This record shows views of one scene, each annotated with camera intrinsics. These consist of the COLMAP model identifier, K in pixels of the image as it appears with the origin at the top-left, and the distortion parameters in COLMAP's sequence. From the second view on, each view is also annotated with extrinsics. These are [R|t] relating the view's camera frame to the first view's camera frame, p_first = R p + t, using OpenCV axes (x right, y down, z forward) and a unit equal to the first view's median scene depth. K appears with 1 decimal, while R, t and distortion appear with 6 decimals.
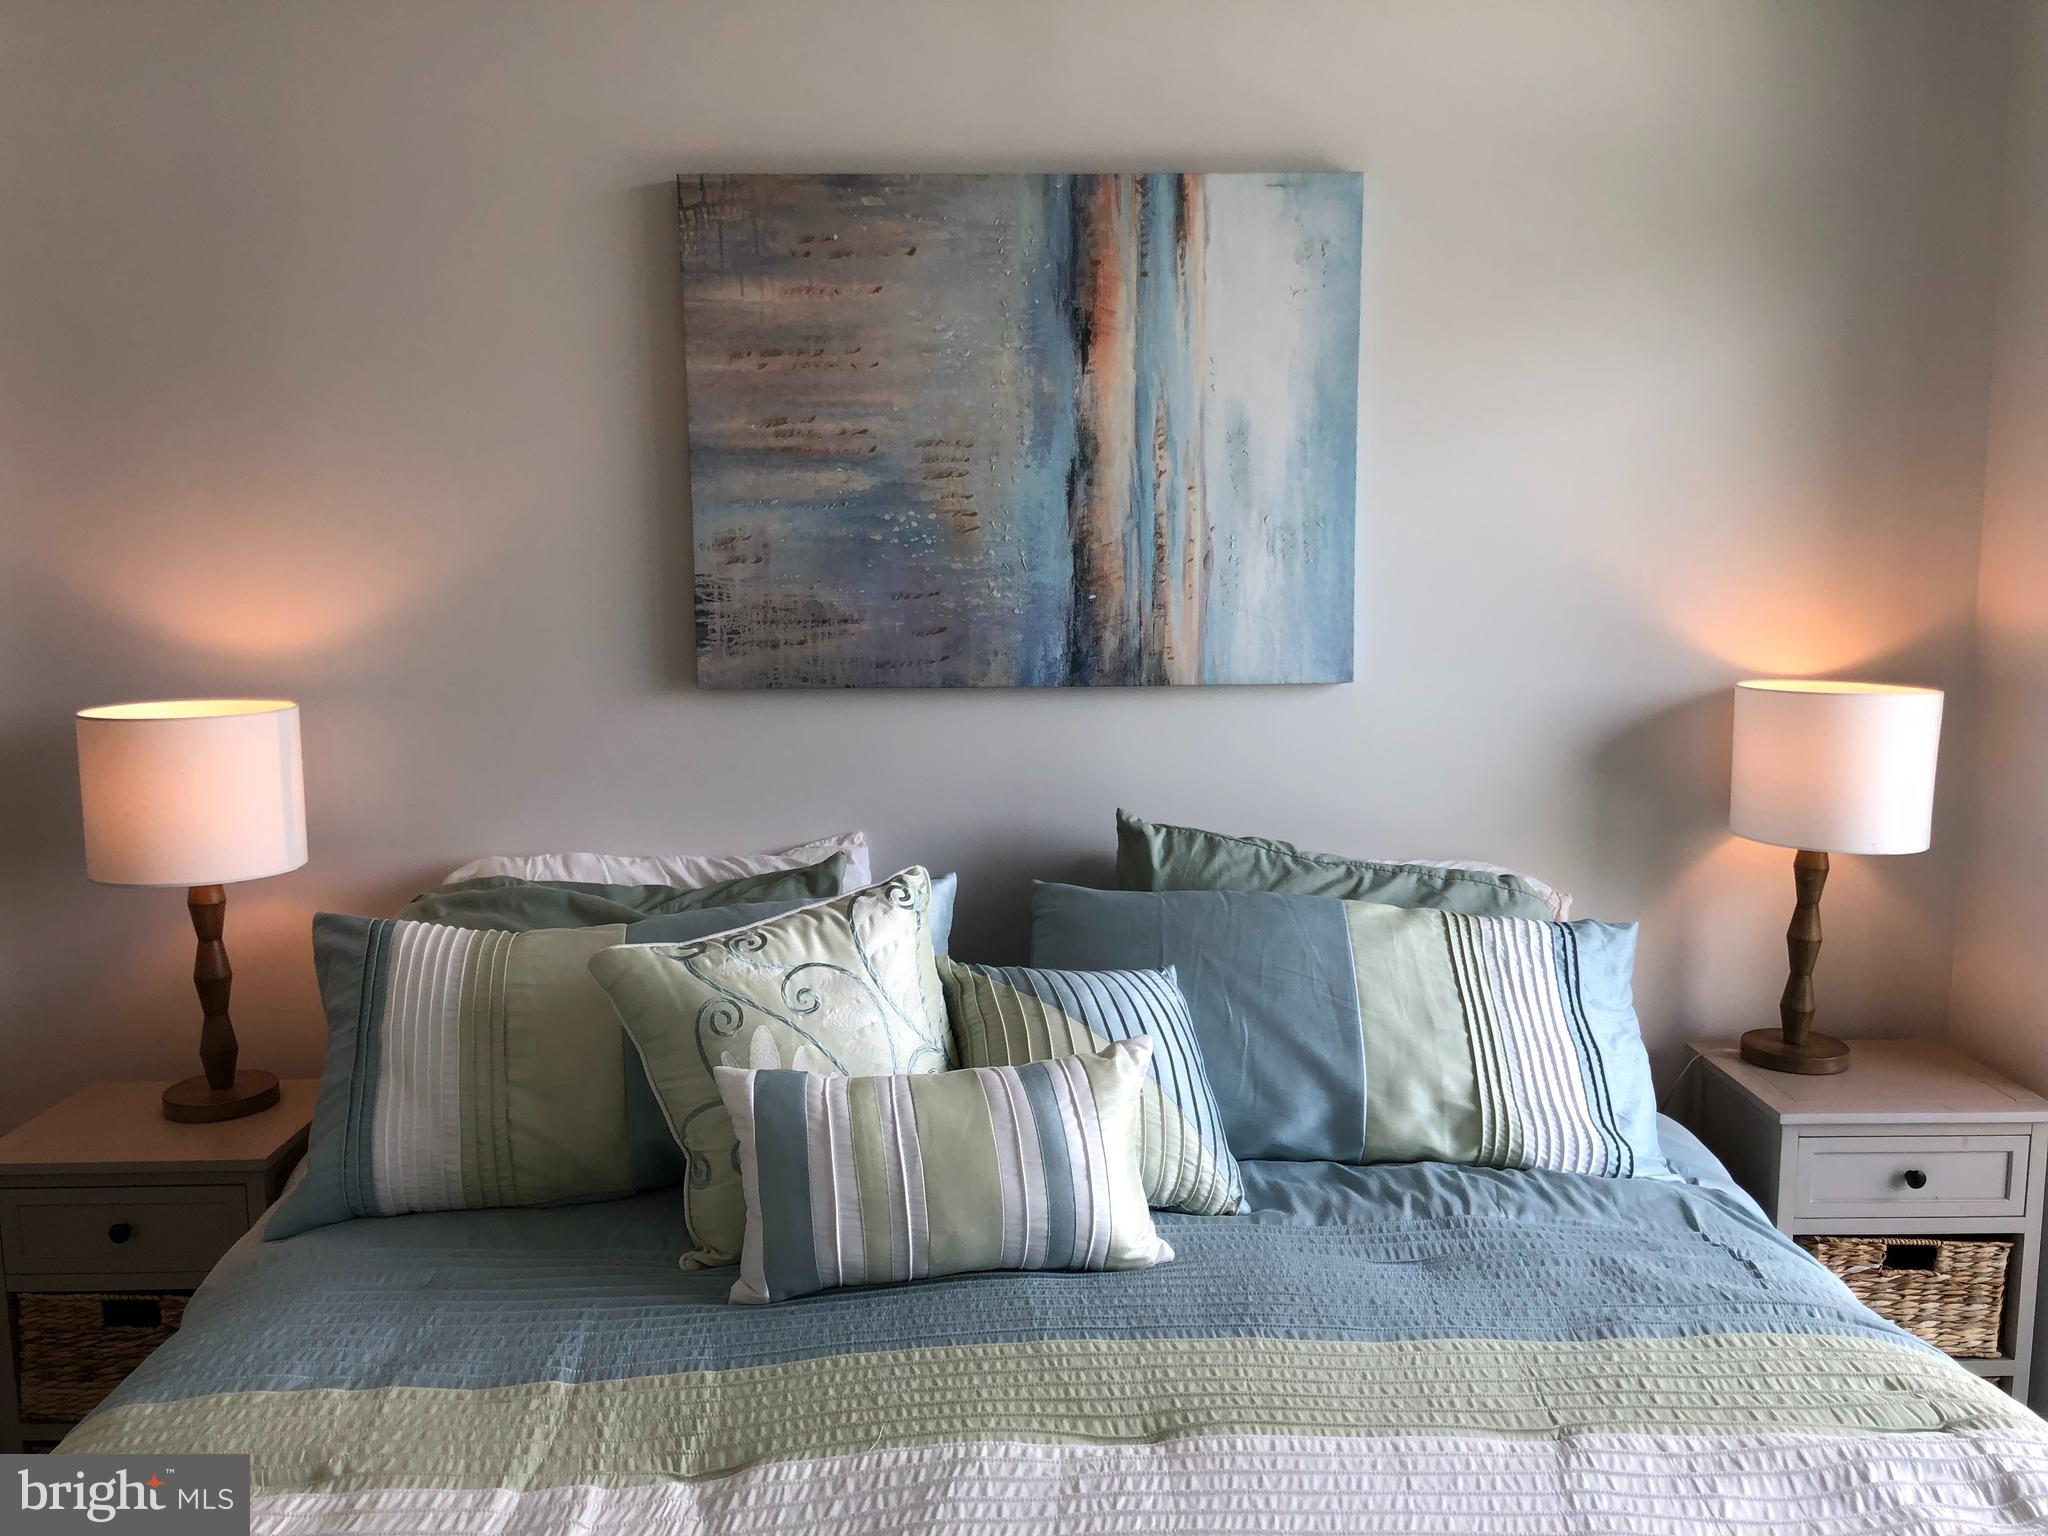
lens RADIAL K [[1678.0, 0, 1036.7], [0, 1678.0, 771.7], [0, 0, 1]] dist [0.076677, -0.140323]
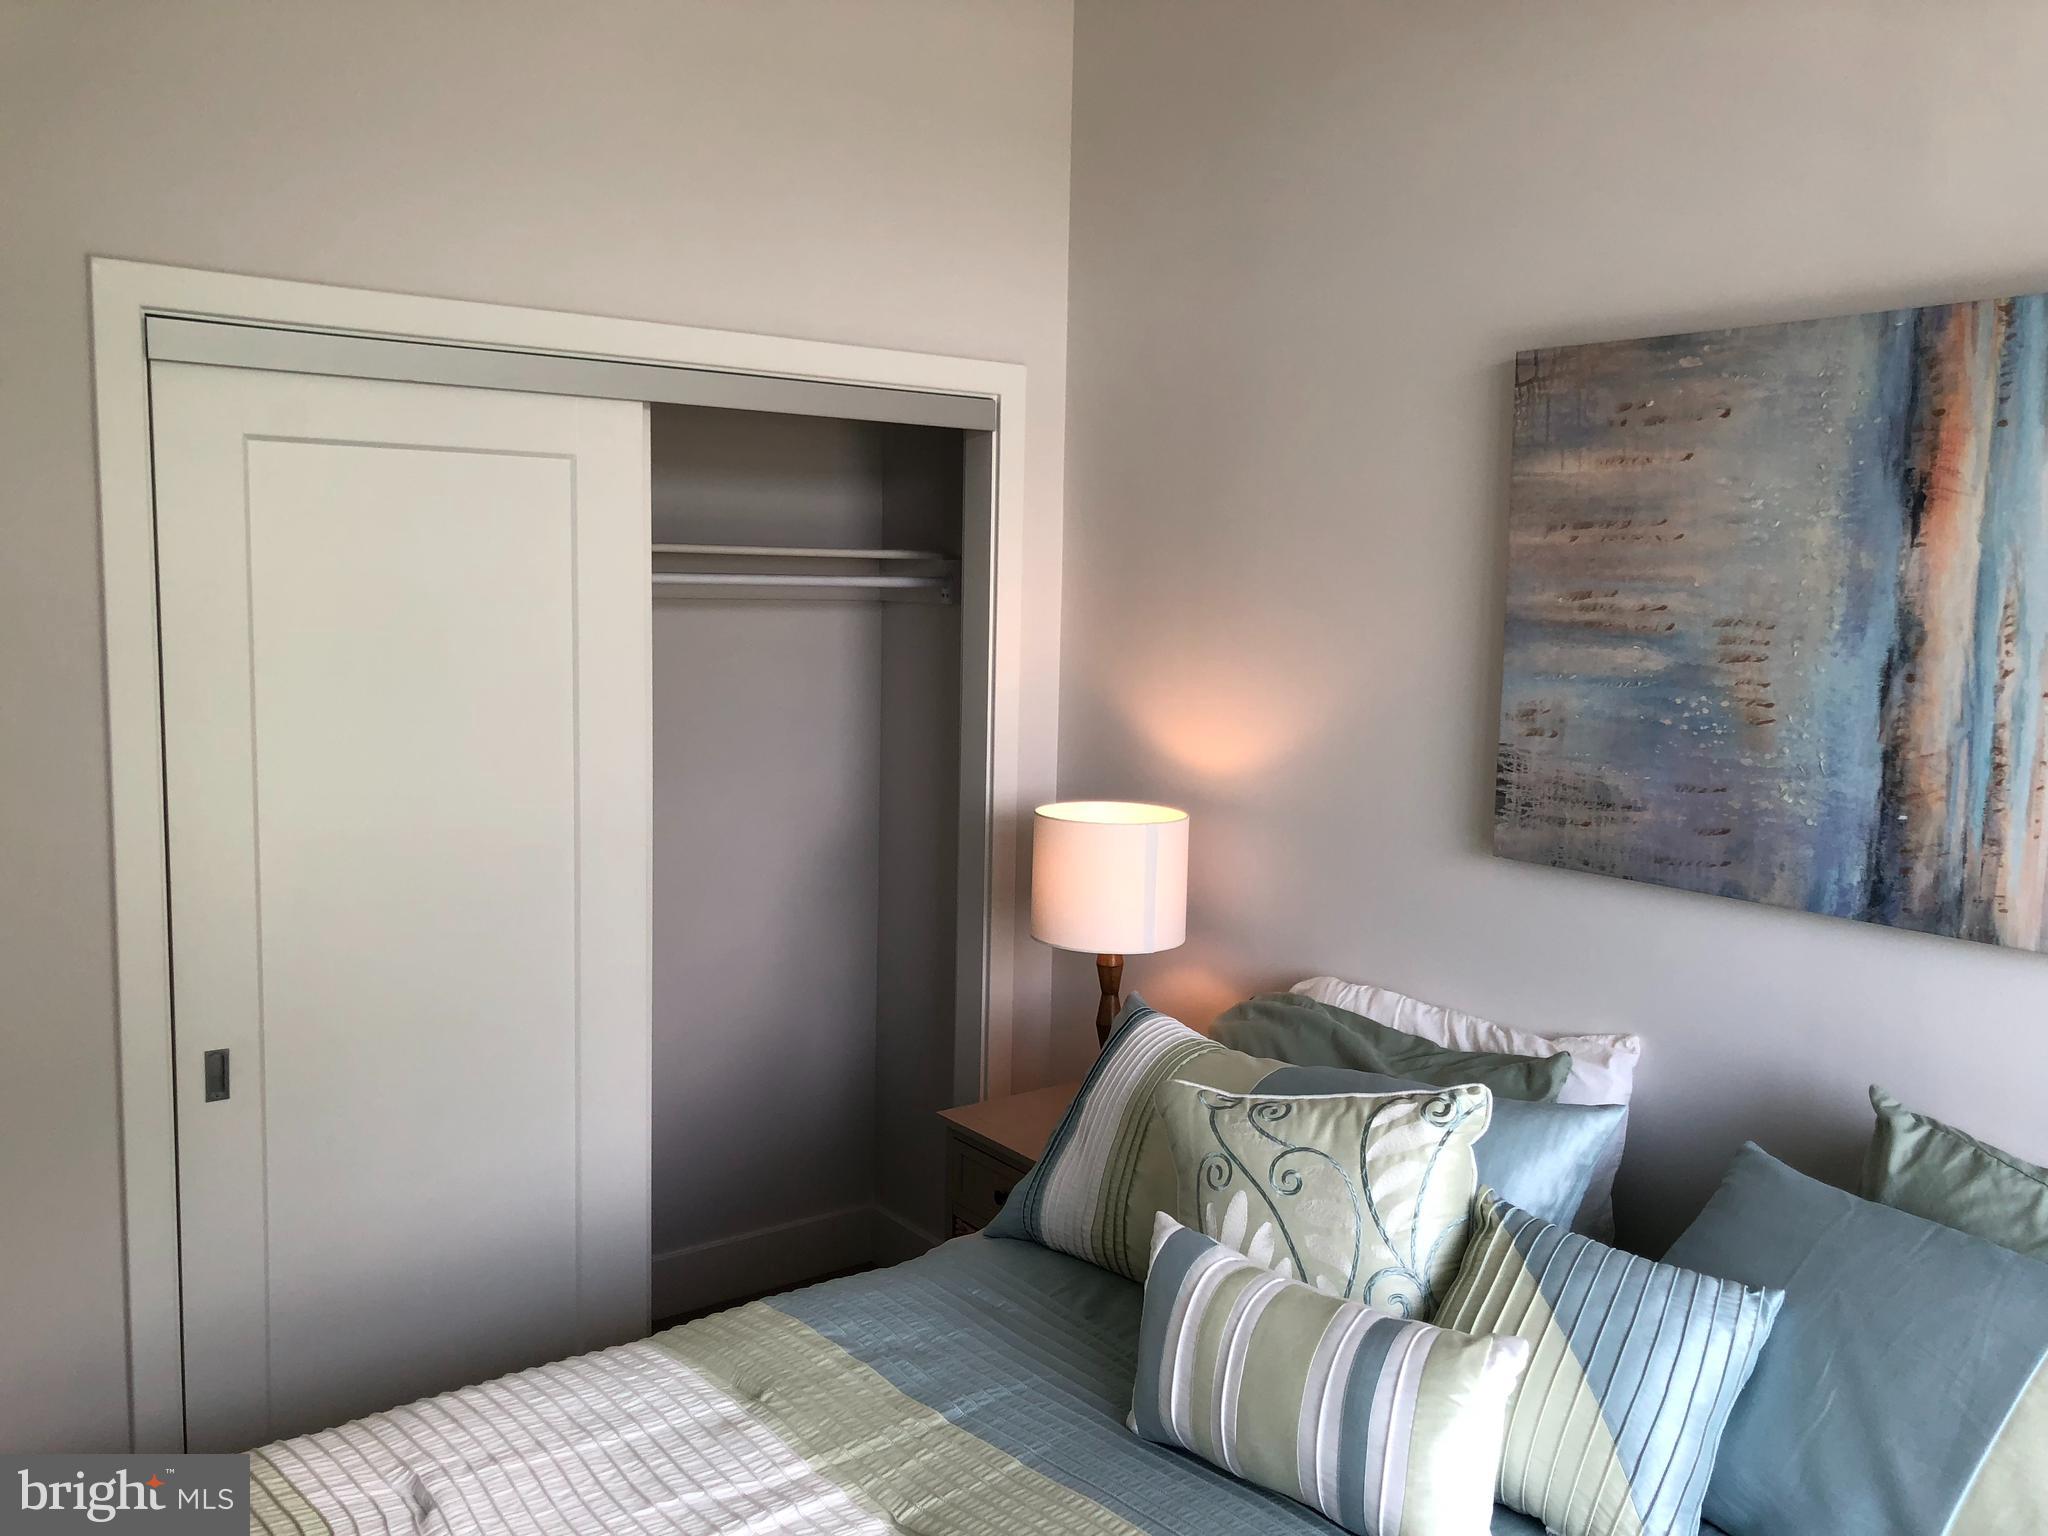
lens RADIAL K [[1721.9, 0, 1045.1], [0, 1721.9, 765.9], [0, 0, 1]] dist [0.001480, 0.072340]
pose [[0.589100, 0.111076, -0.800390, 0.461640], [-0.135877, 0.990020, 0.037385, -0.105752], [0.796555, 0.086731, 0.598313, 0.174832]]
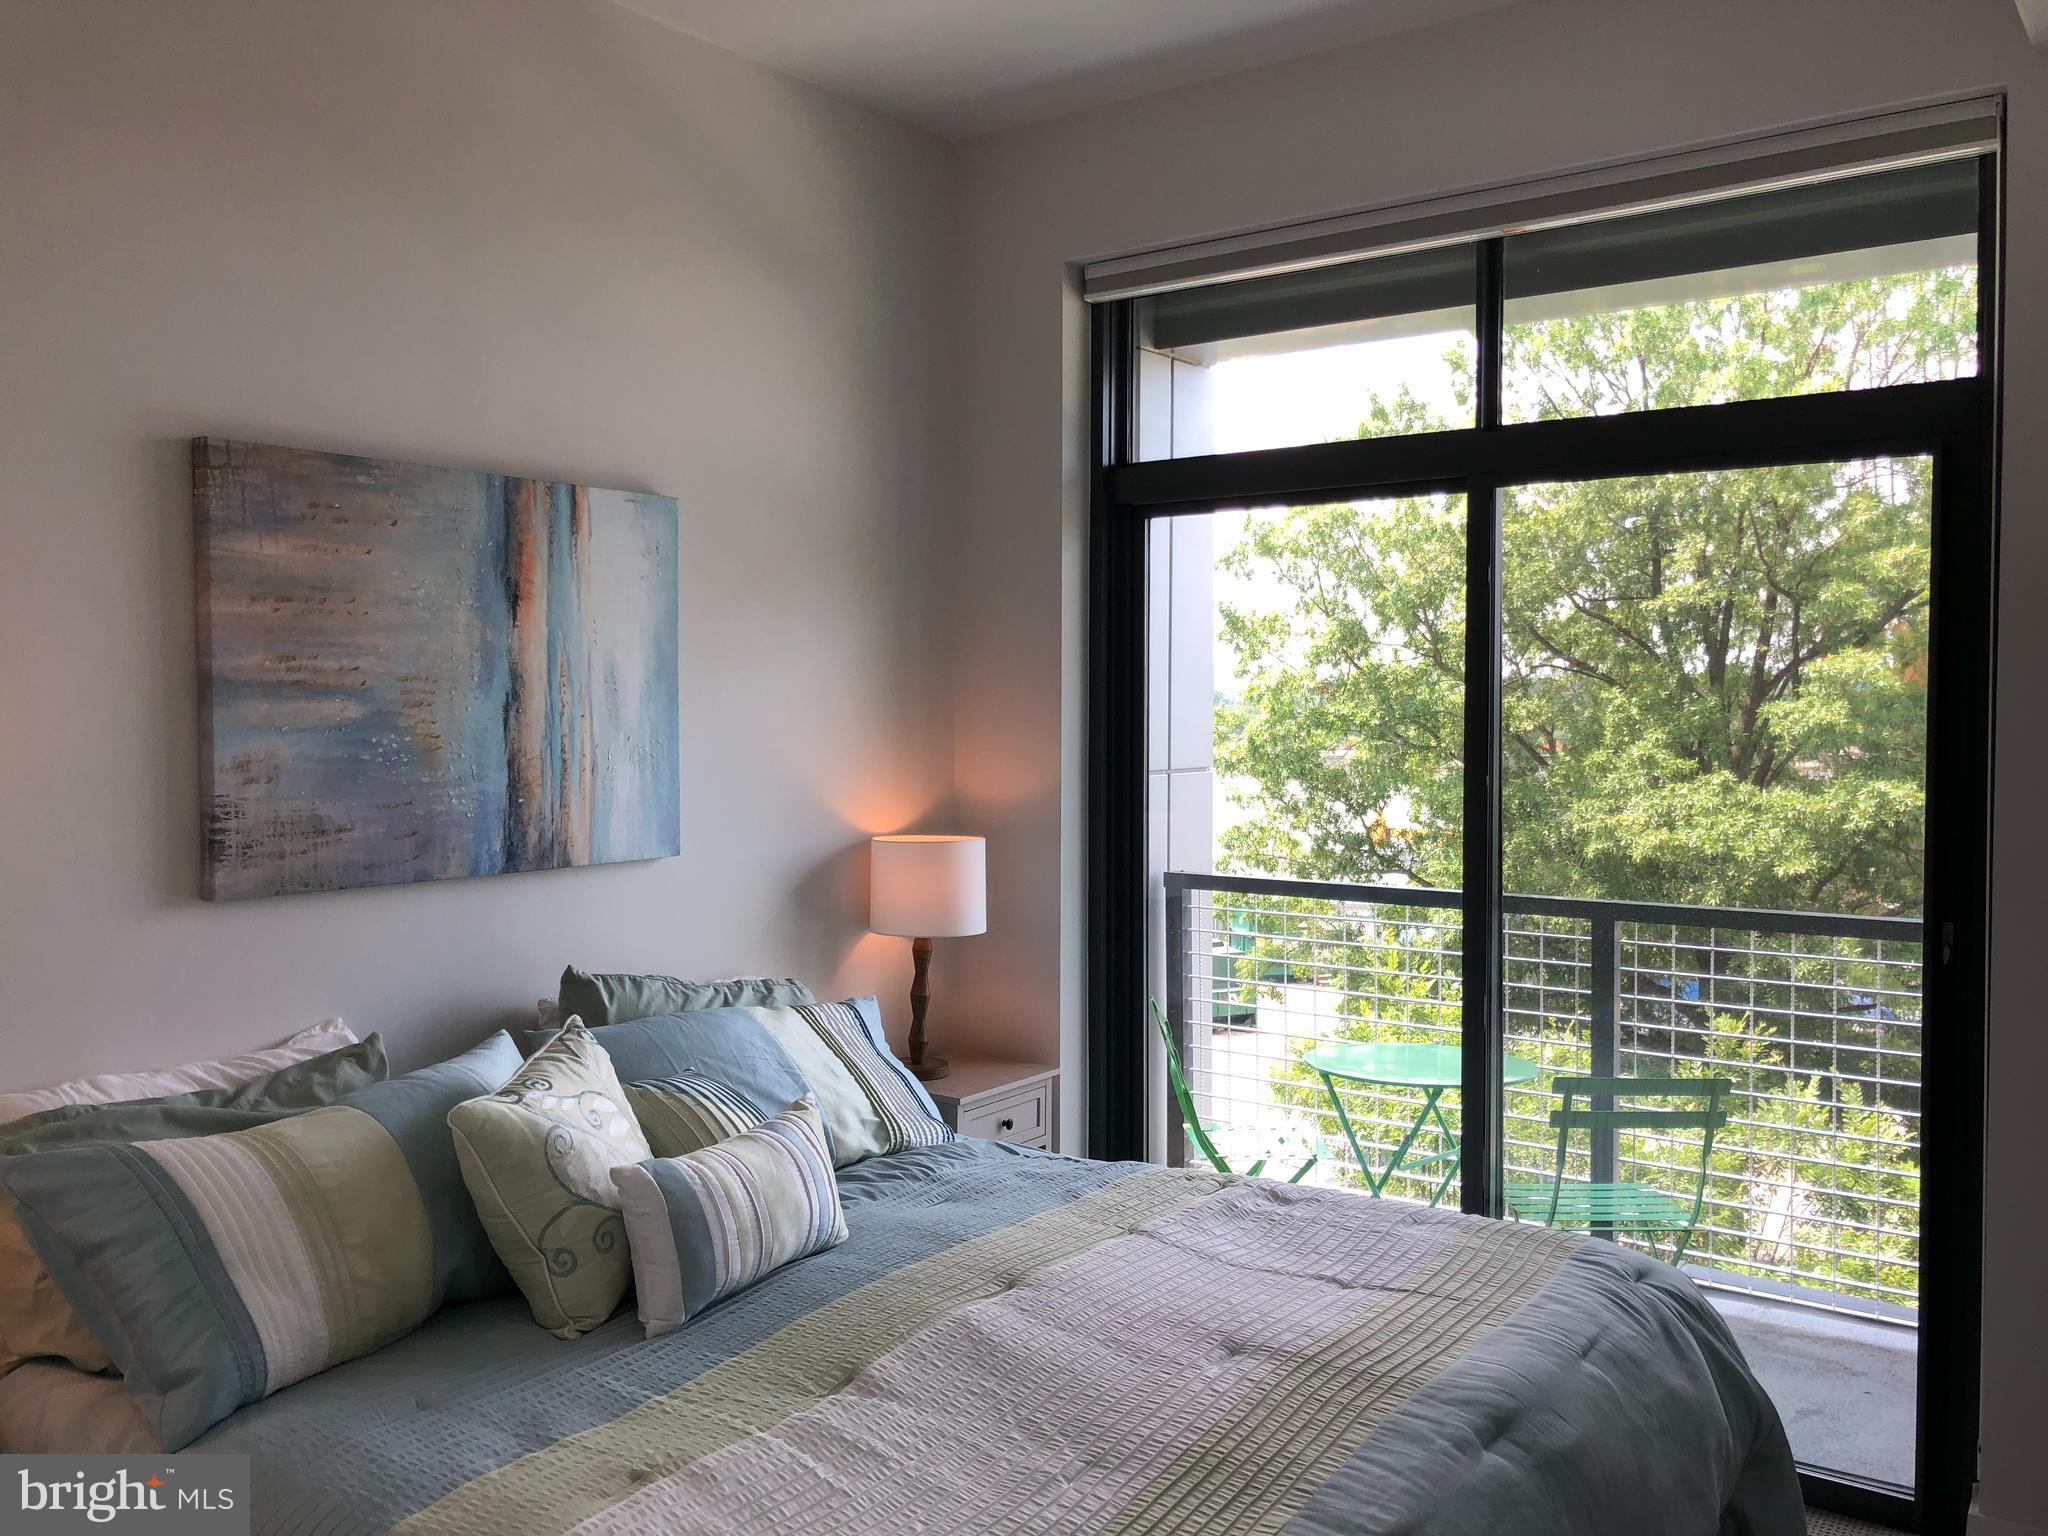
lens RADIAL K [[1678.0, 0, 1036.7], [0, 1678.0, 771.7], [0, 0, 1]] dist [0.076677, -0.140323]
pose [[0.604298, -0.026348, 0.796322, -0.752875], [0.104516, 0.993438, -0.046443, -0.027066], [-0.789873, 0.111294, 0.603087, -0.071387]]
